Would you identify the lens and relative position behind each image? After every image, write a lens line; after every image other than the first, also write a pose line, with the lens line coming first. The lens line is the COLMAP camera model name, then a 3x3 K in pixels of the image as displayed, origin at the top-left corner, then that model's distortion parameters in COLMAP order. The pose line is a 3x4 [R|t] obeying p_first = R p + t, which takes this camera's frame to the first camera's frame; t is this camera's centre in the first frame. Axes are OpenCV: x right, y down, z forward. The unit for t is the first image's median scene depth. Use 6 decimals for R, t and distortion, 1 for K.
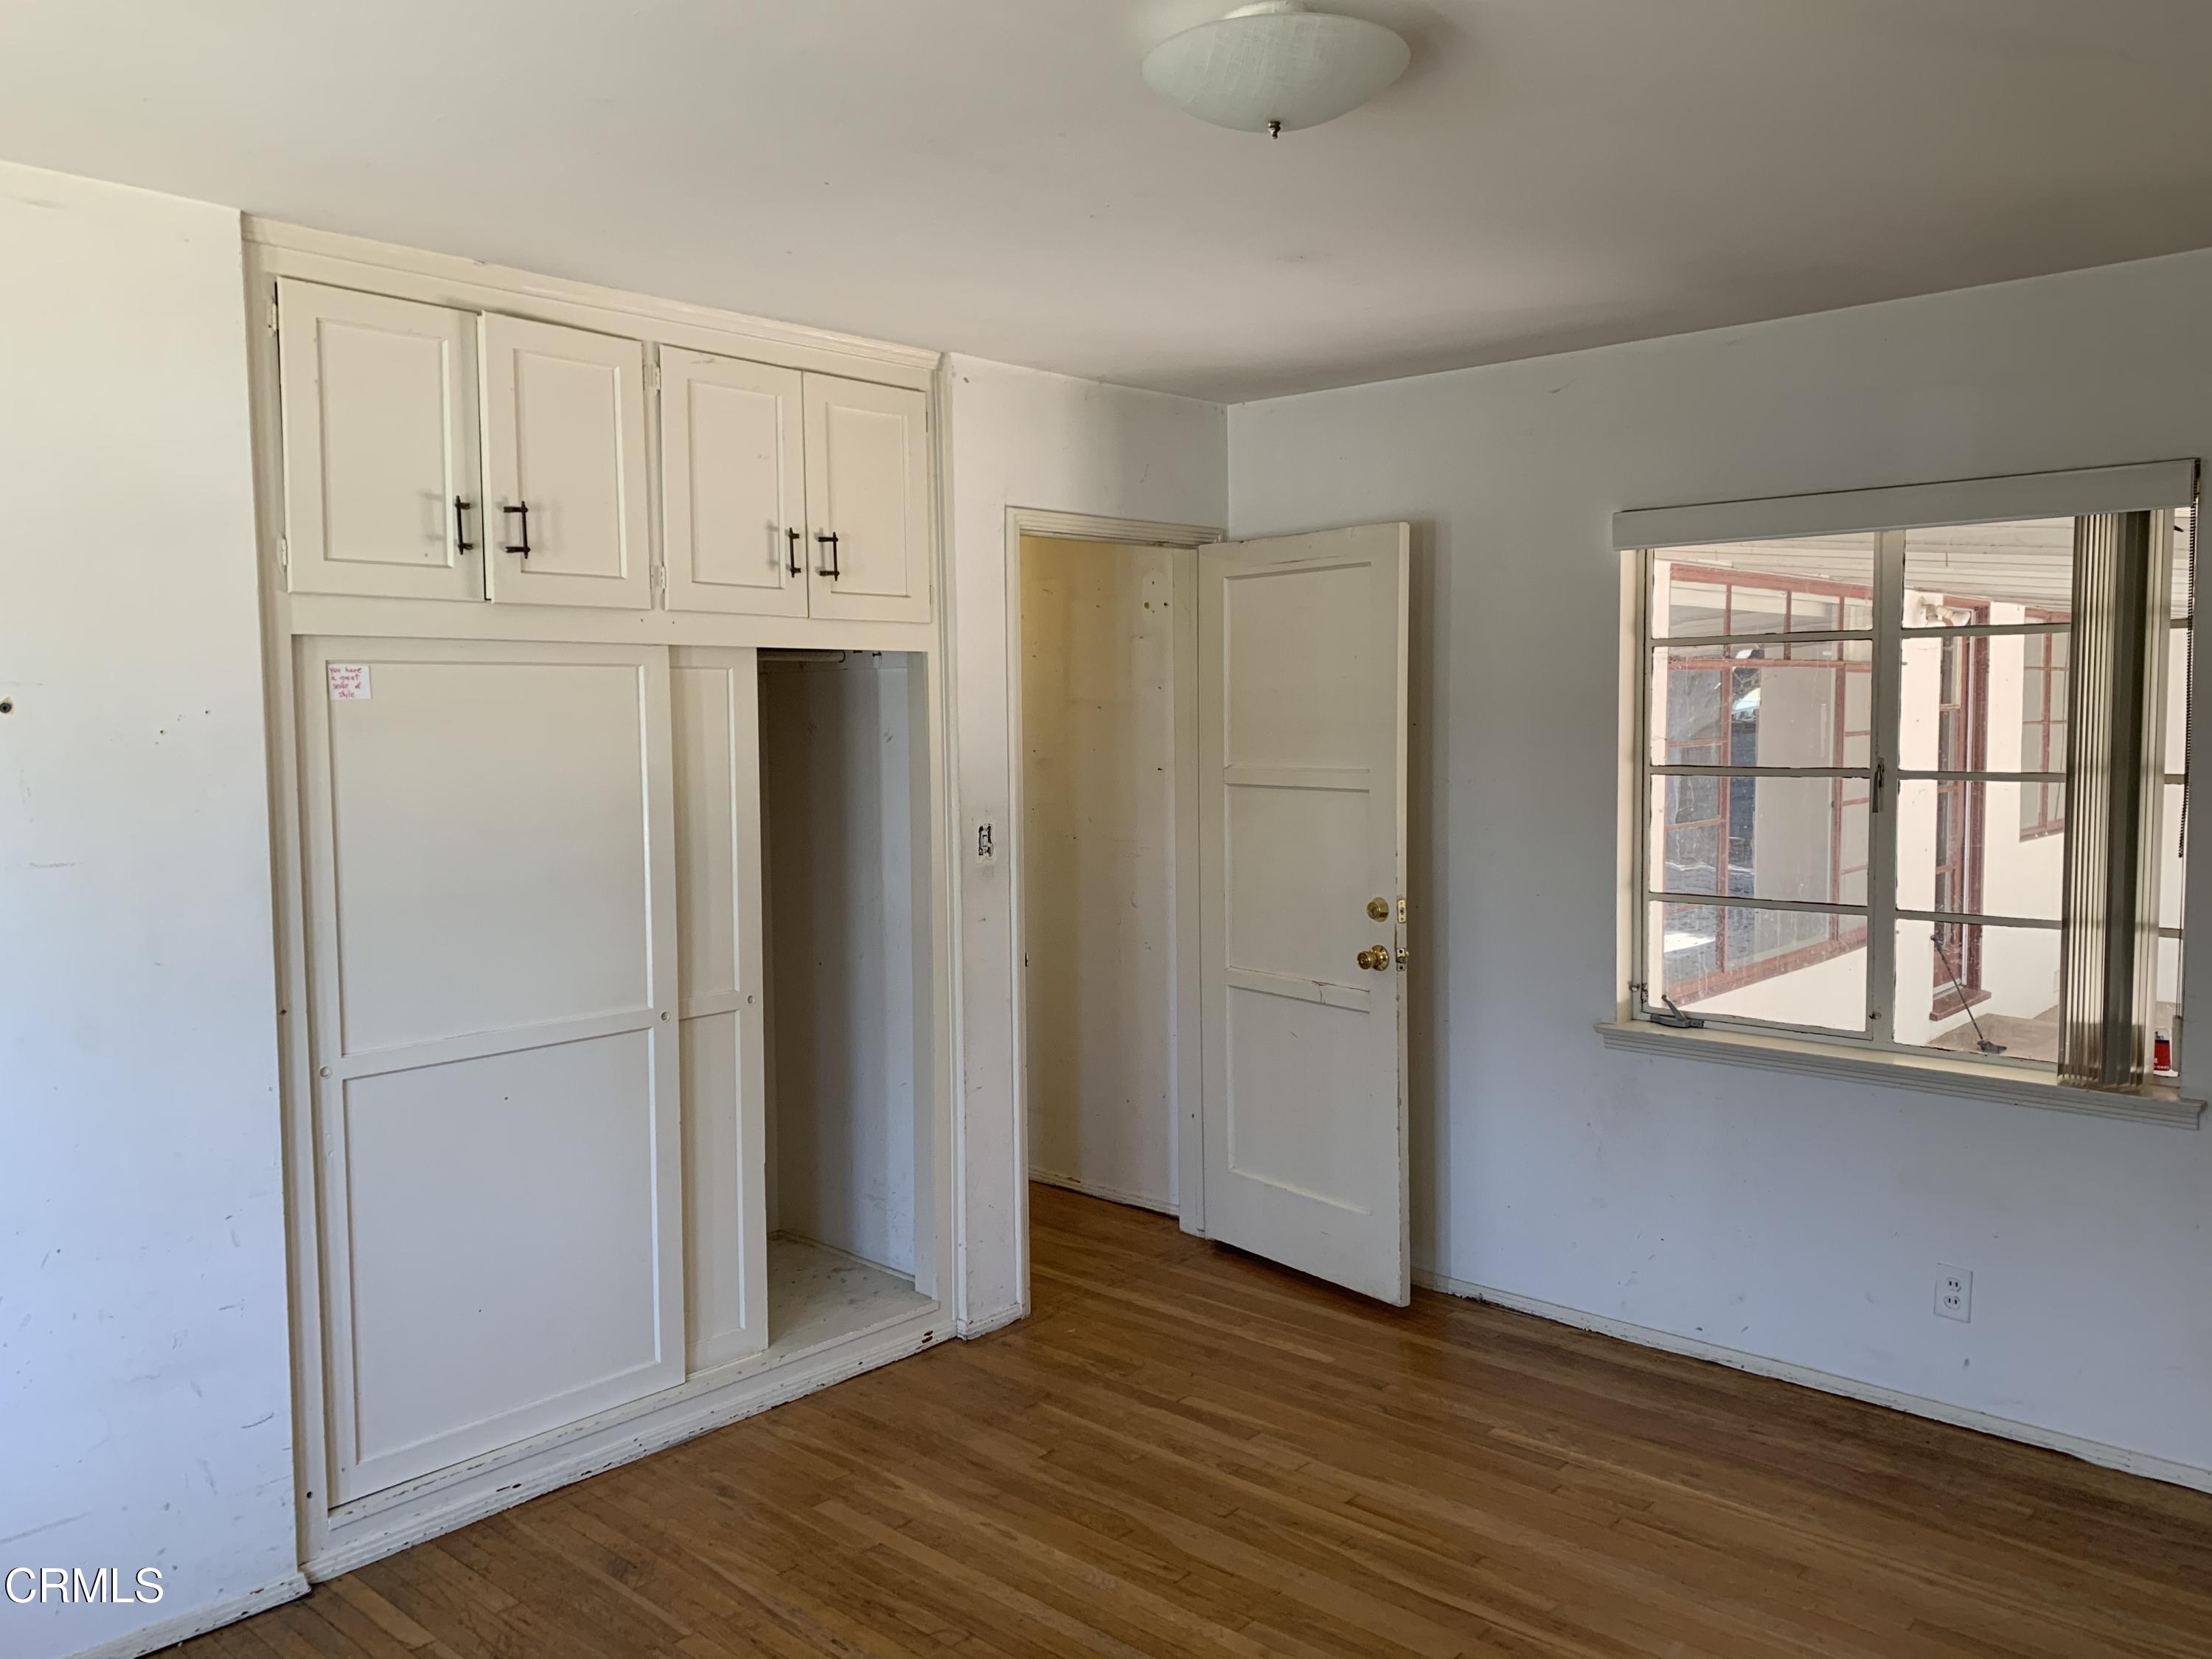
lens RADIAL K [[1675.0, 0, 1101.9], [0, 1675.0, 827.1], [0, 0, 1]] dist [-0.014044, 0.005150]
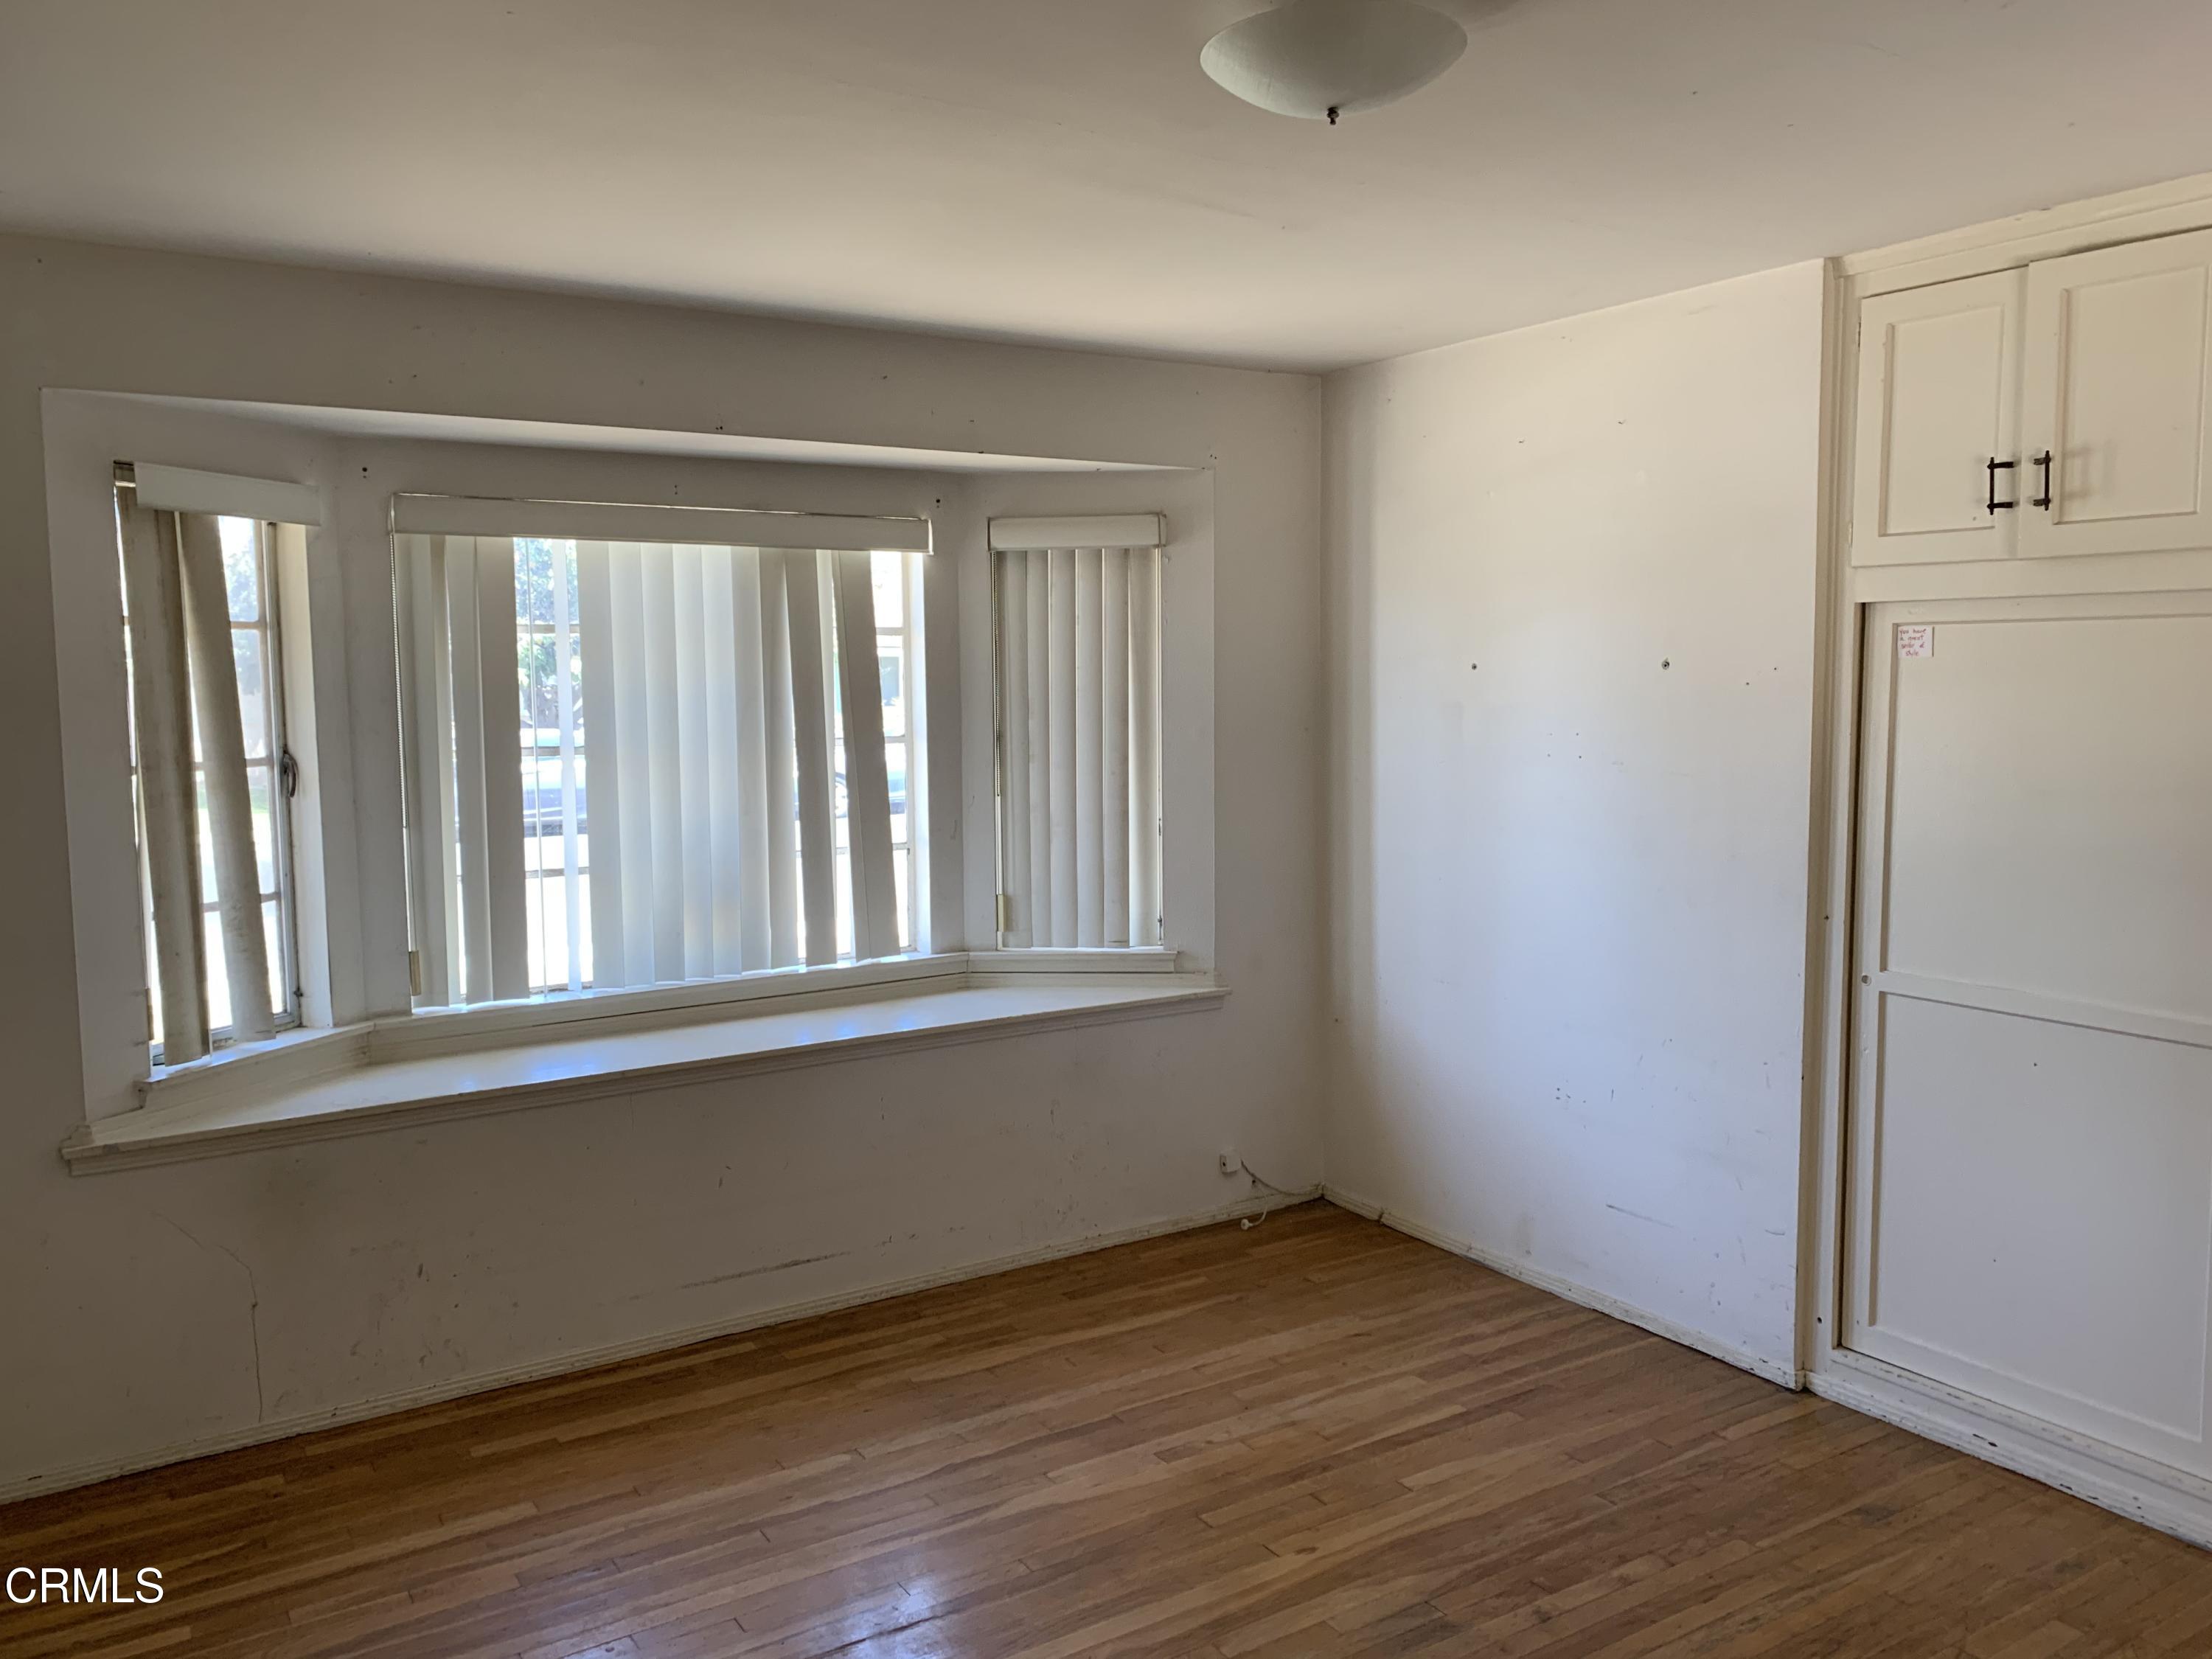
lens RADIAL K [[1675.0, 0, 1102.6], [0, 1675.0, 827.8], [0, 0, 1]] dist [-0.014044, 0.005150]
pose [[-0.266693, 0.106041, -0.957930, 0.766752], [-0.054812, 0.990651, 0.124923, -0.072719], [0.962222, 0.085823, -0.258387, 0.768951]]
